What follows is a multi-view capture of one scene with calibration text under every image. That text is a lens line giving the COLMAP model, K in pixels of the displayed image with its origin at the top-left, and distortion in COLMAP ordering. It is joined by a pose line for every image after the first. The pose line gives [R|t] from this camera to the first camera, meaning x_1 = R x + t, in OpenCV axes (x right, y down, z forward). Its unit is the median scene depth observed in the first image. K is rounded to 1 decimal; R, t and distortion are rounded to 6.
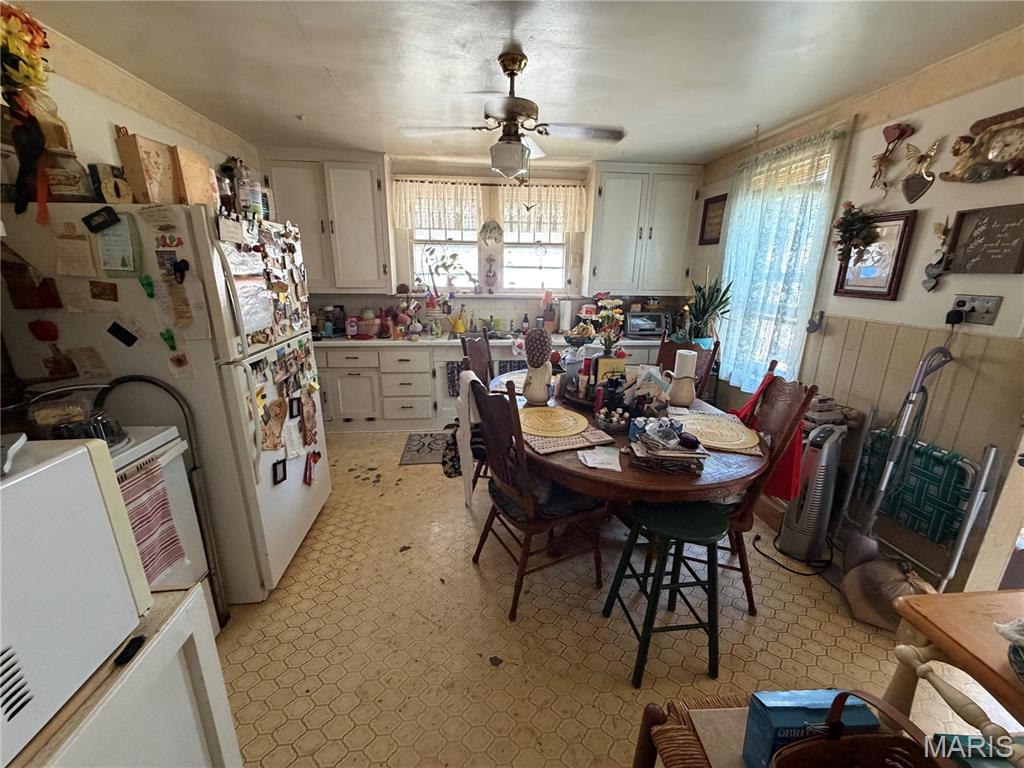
lens RADIAL K [[411.1, 0, 512.0], [0, 411.1, 384.0], [0, 0, 1]] dist [0.000675, 0.000003]
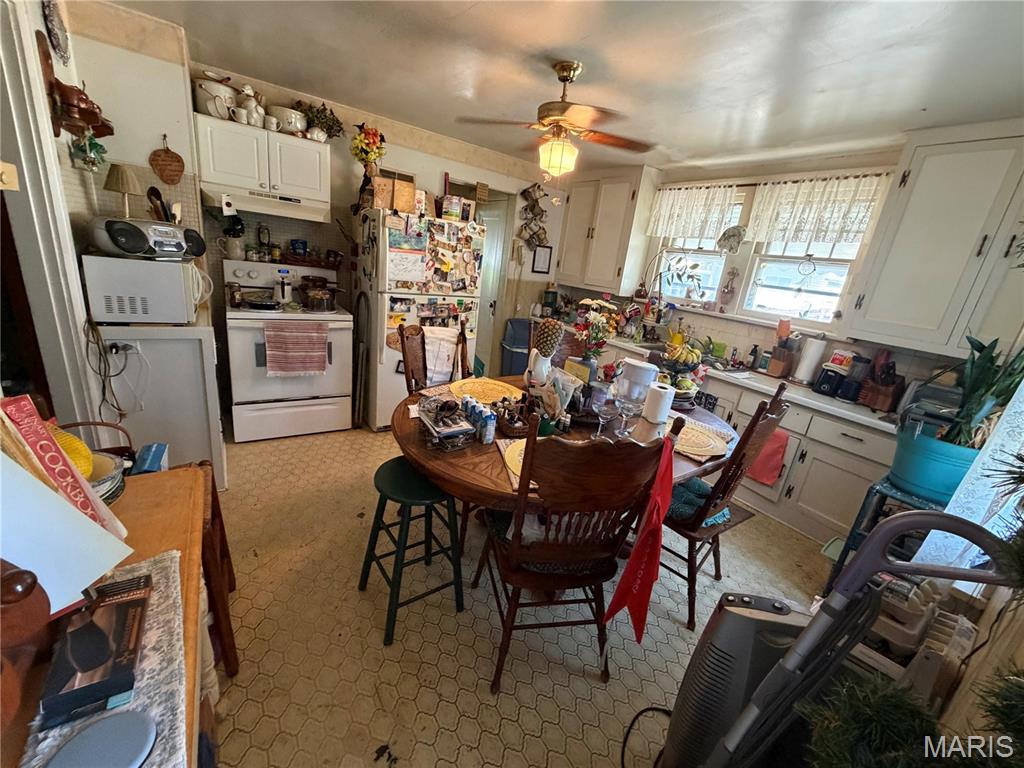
lens RADIAL K [[411.1, 0, 512.0], [0, 411.1, 384.0], [0, 0, 1]] dist [0.000675, 0.000003]
pose [[0.466290, 0.305637, -0.830156, 0.511923], [-0.345931, 0.926693, 0.146872, -0.060349], [0.814190, 0.218692, 0.537837, 0.230127]]
